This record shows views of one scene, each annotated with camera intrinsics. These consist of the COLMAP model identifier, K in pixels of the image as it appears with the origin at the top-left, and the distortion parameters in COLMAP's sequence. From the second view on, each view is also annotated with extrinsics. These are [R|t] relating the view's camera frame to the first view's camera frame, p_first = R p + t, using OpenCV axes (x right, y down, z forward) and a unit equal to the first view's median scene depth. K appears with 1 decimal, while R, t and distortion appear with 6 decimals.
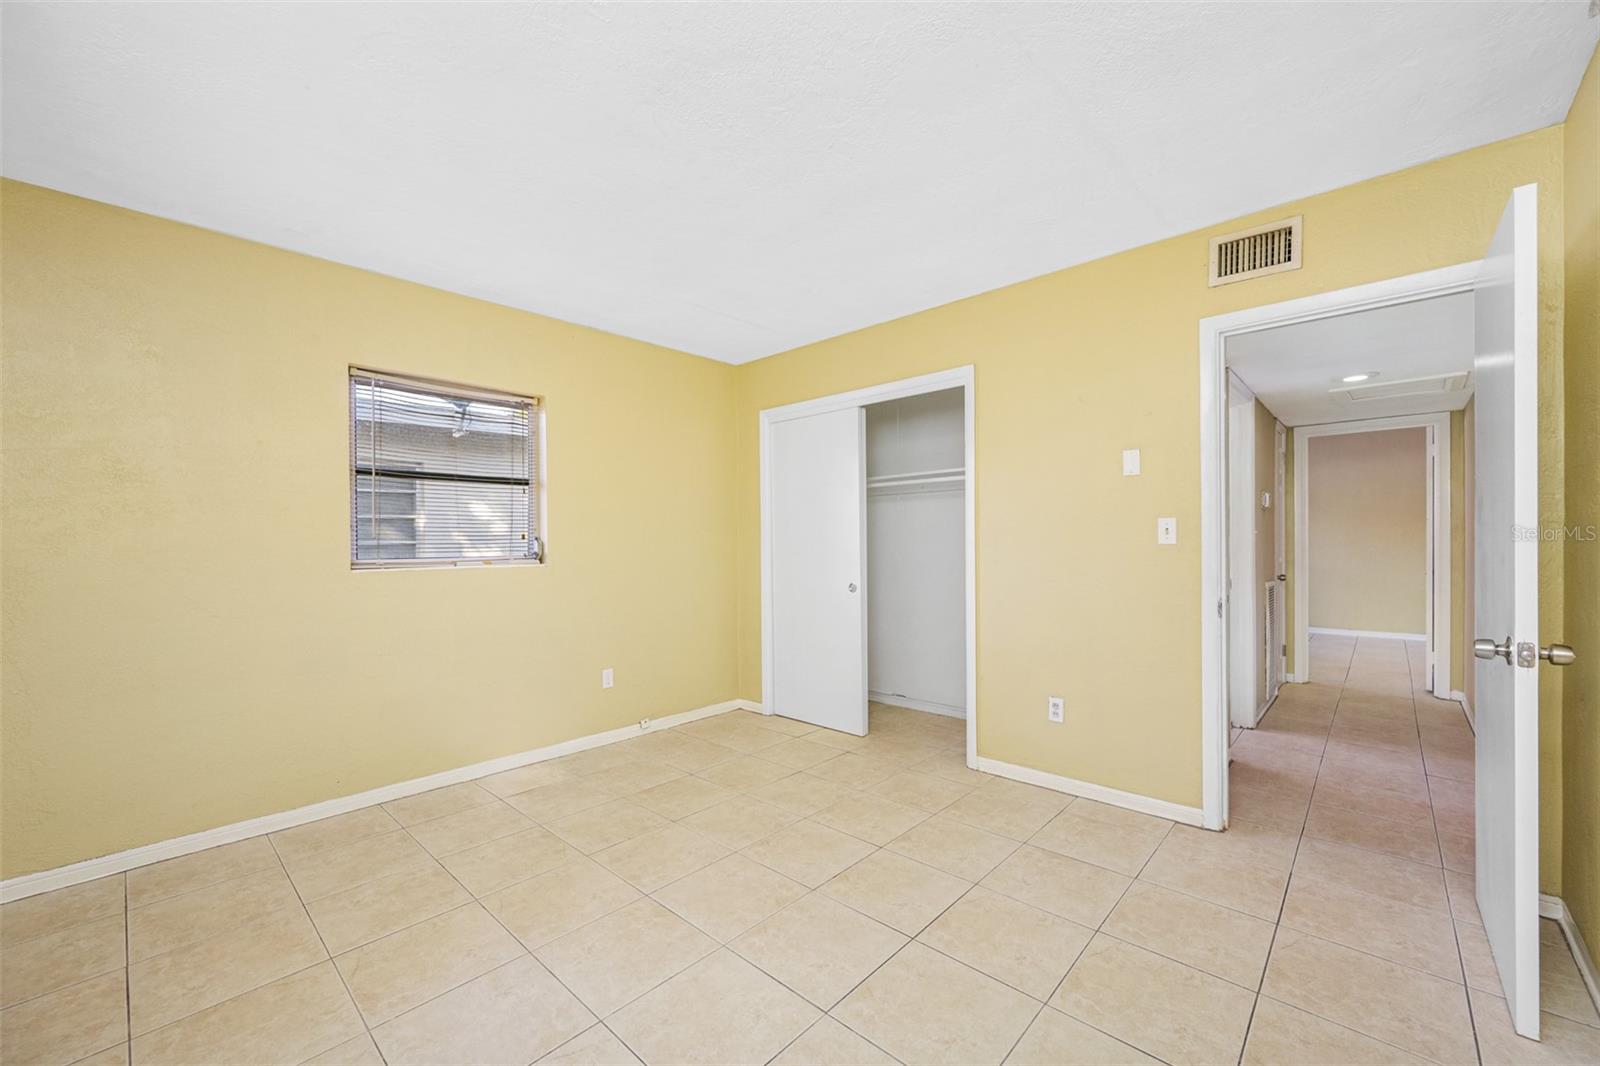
lens RADIAL K [[630.0, 0, 792.5], [0, 630.0, 555.1], [0, 0, 1]] dist [-0.000101, -0.000361]
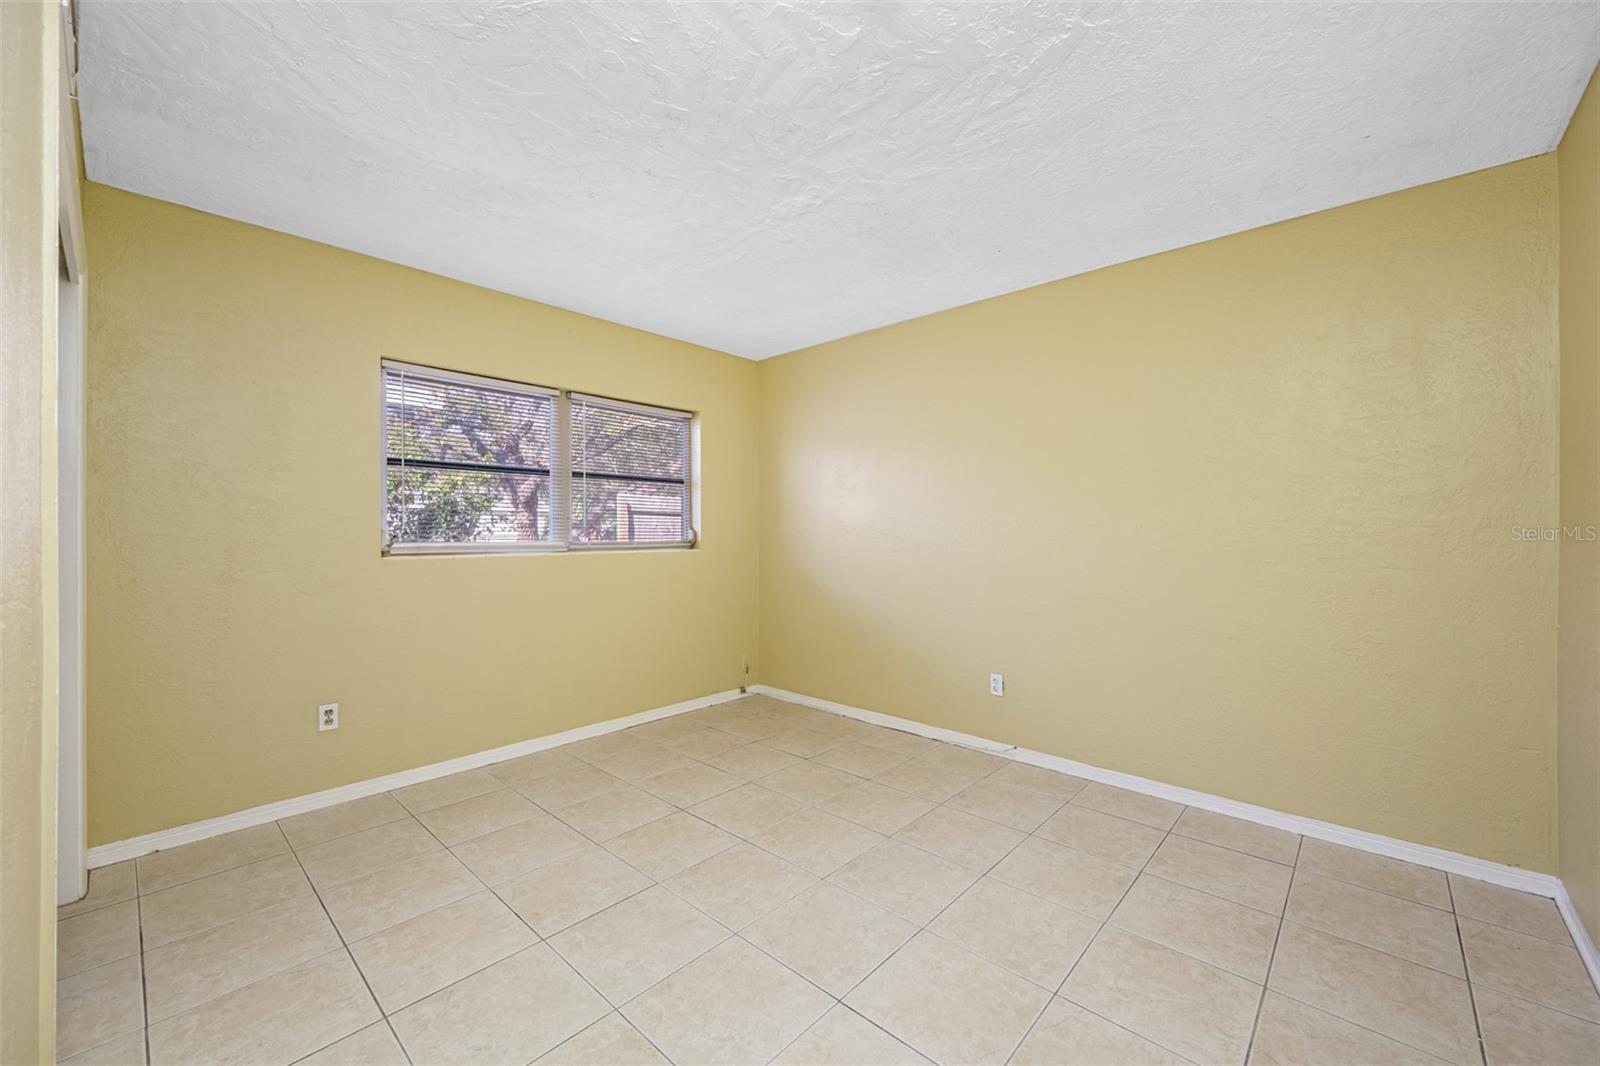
lens RADIAL K [[631.6, 0, 800.0], [0, 631.6, 533.0], [0, 0, 1]] dist [0.007907, 0.000328]
pose [[0.999883, 0.009296, 0.012186, -0.206481], [-0.009041, 0.999742, -0.020857, 0.006784], [-0.012376, 0.020744, 0.999708, -0.218318]]
